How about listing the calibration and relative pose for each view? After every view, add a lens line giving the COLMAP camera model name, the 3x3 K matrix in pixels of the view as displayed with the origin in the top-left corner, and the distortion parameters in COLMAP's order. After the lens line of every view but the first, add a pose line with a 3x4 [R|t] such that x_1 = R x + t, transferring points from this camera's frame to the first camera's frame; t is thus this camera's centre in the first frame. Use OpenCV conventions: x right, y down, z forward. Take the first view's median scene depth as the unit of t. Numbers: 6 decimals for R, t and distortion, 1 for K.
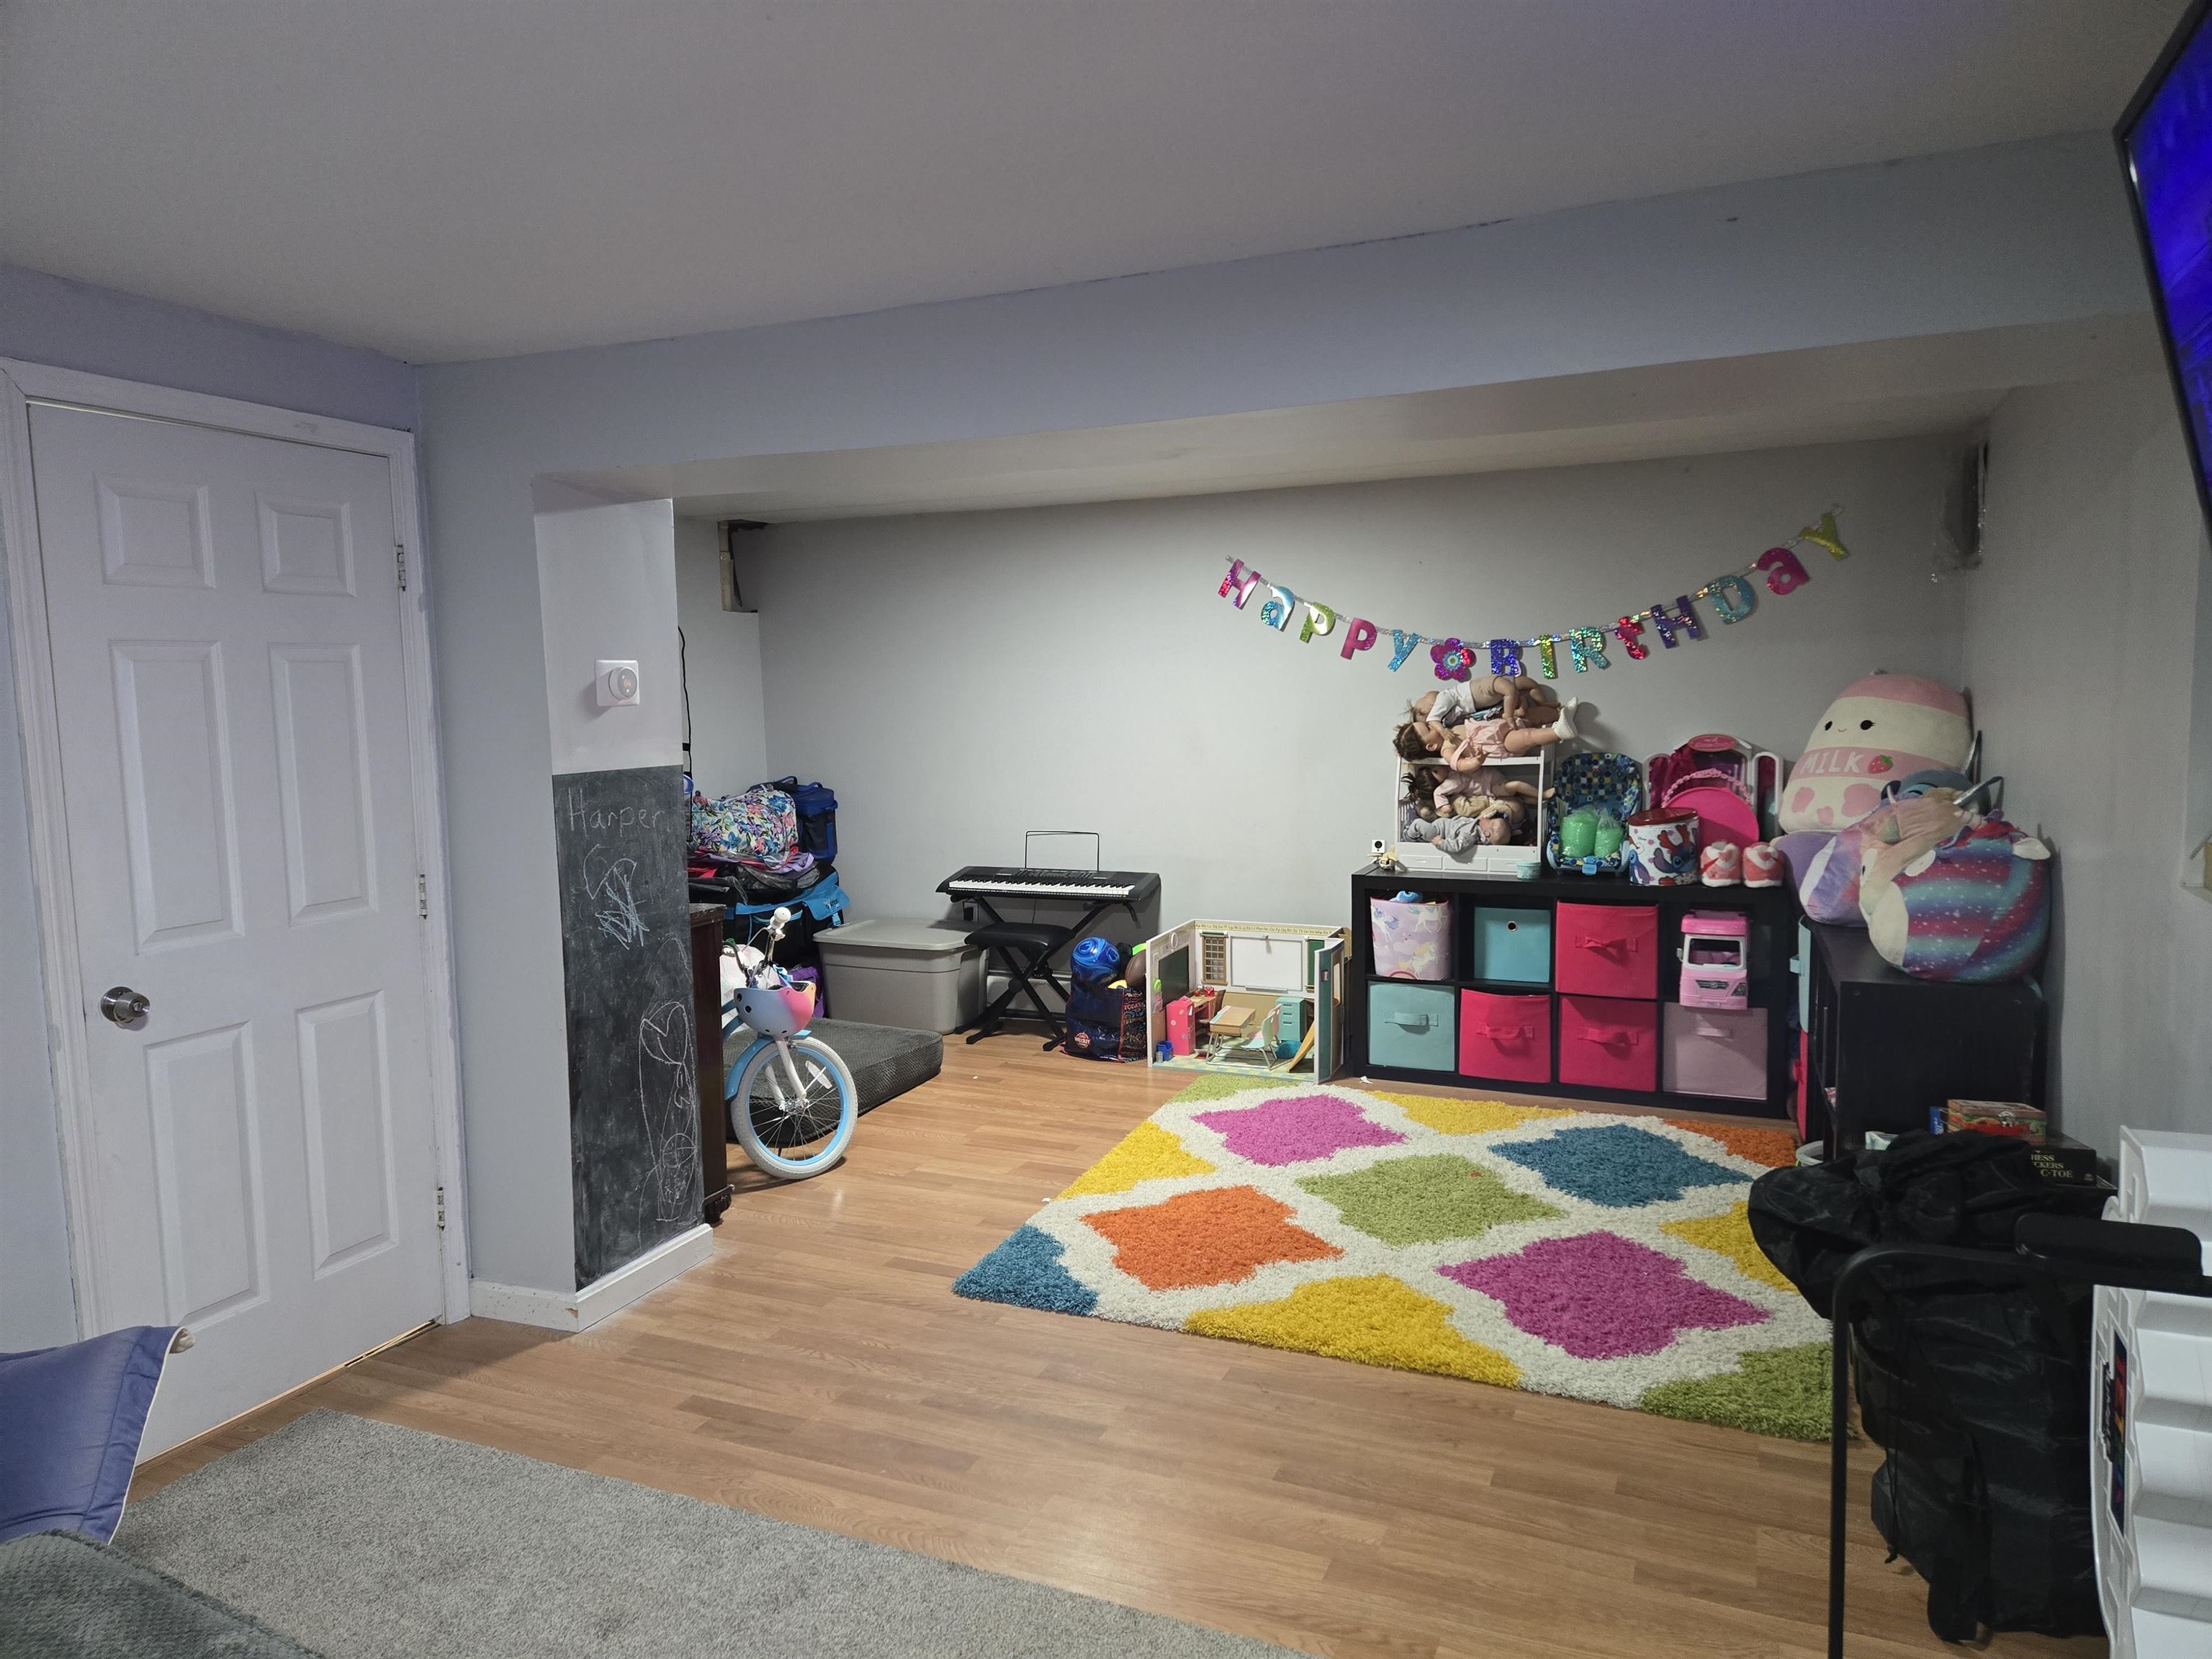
lens RADIAL K [[1485.7, 0, 1091.3], [0, 1485.7, 826.8], [0, 0, 1]] dist [0.018741, -0.007900]
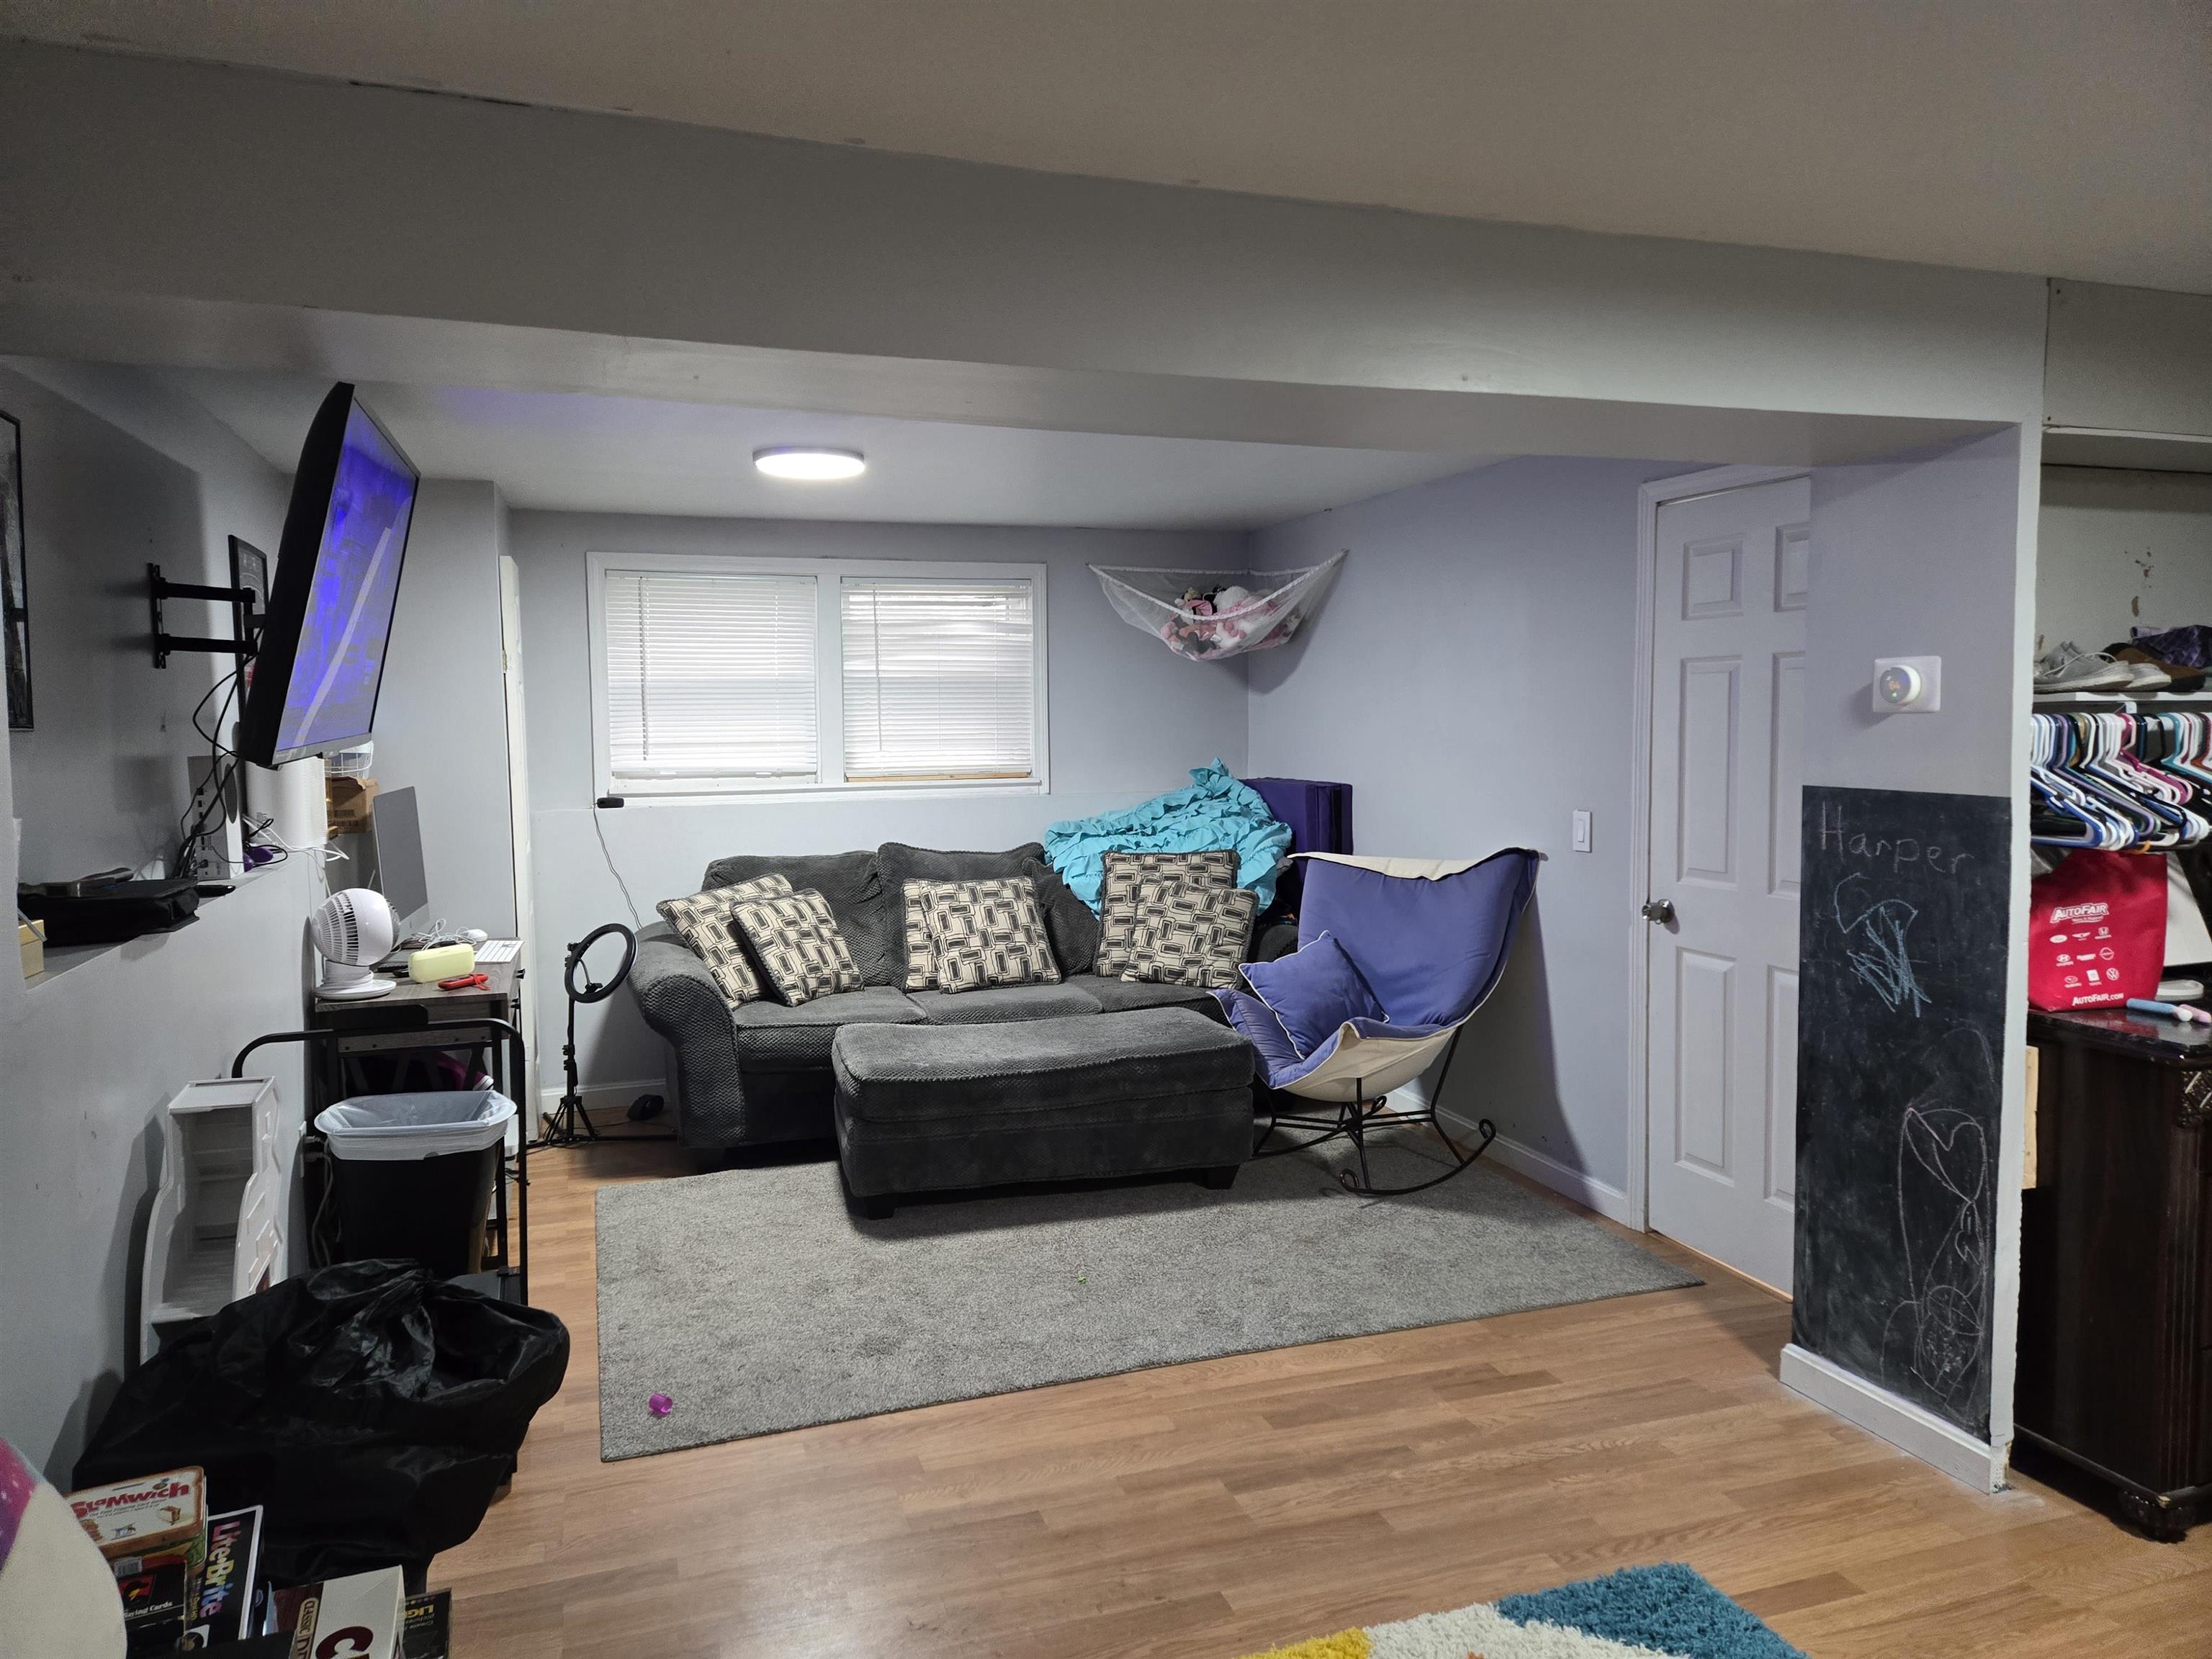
lens RADIAL K [[1485.7, 0, 1092.1], [0, 1485.7, 825.0], [0, 0, 1]] dist [0.018741, -0.007900]
pose [[-0.739430, 0.070809, -0.669500, 0.565820], [-0.046721, 0.986659, 0.155954, -0.128178], [0.671611, 0.146597, -0.726257, 1.312362]]
